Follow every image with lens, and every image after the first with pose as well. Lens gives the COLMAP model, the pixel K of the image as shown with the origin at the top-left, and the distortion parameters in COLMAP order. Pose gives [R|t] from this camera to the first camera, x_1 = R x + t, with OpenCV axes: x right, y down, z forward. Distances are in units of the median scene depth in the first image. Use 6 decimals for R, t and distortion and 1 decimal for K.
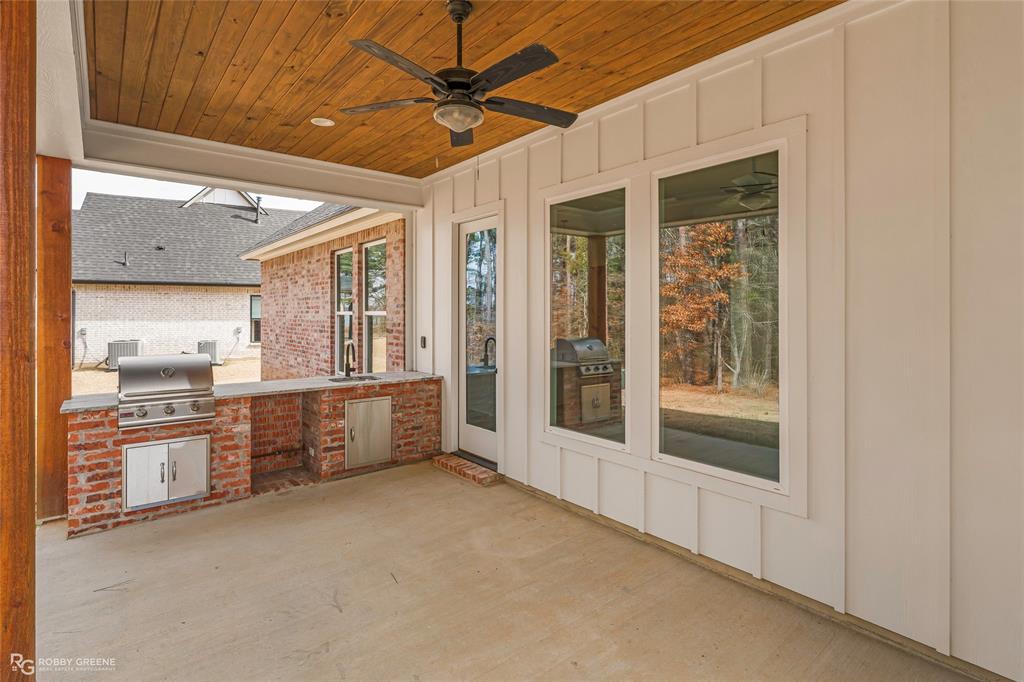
lens RADIAL K [[528.9, 0, 508.9], [0, 528.9, 313.8], [0, 0, 1]] dist [0.000716, 0.000466]
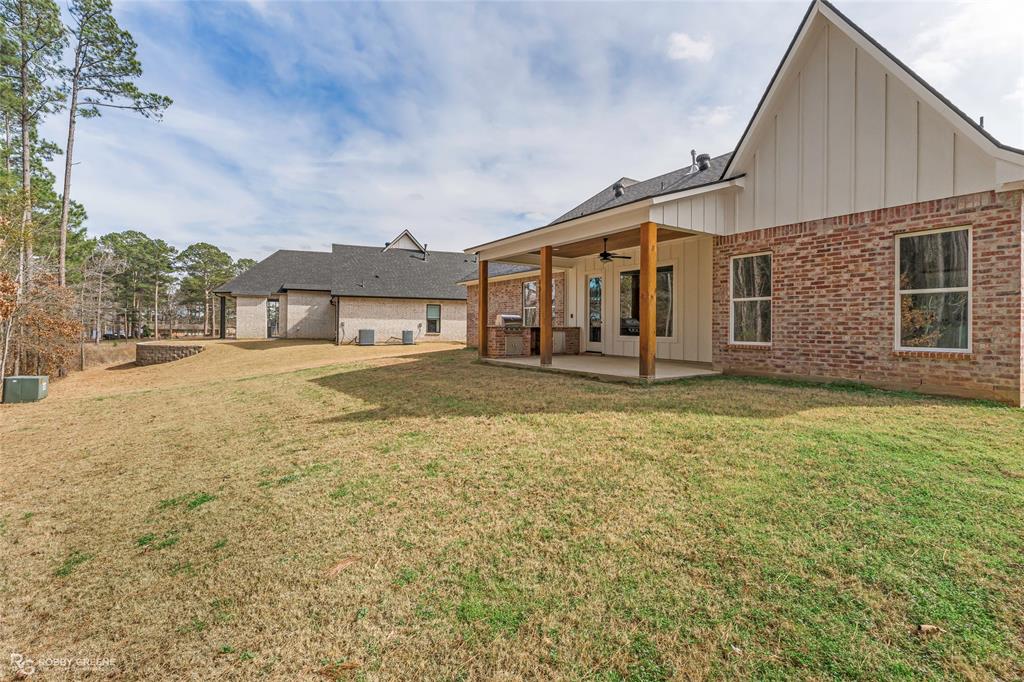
lens RADIAL K [[498.4, 0, 508.1], [0, 498.4, 328.4], [0, 0, 1]] dist [-0.000462, -0.000352]
pose [[0.994958, 0.007423, -0.100021, -0.271865], [-0.007710, 0.999967, -0.002477, 0.152062], [0.099999, 0.003235, 0.994982, -1.959939]]
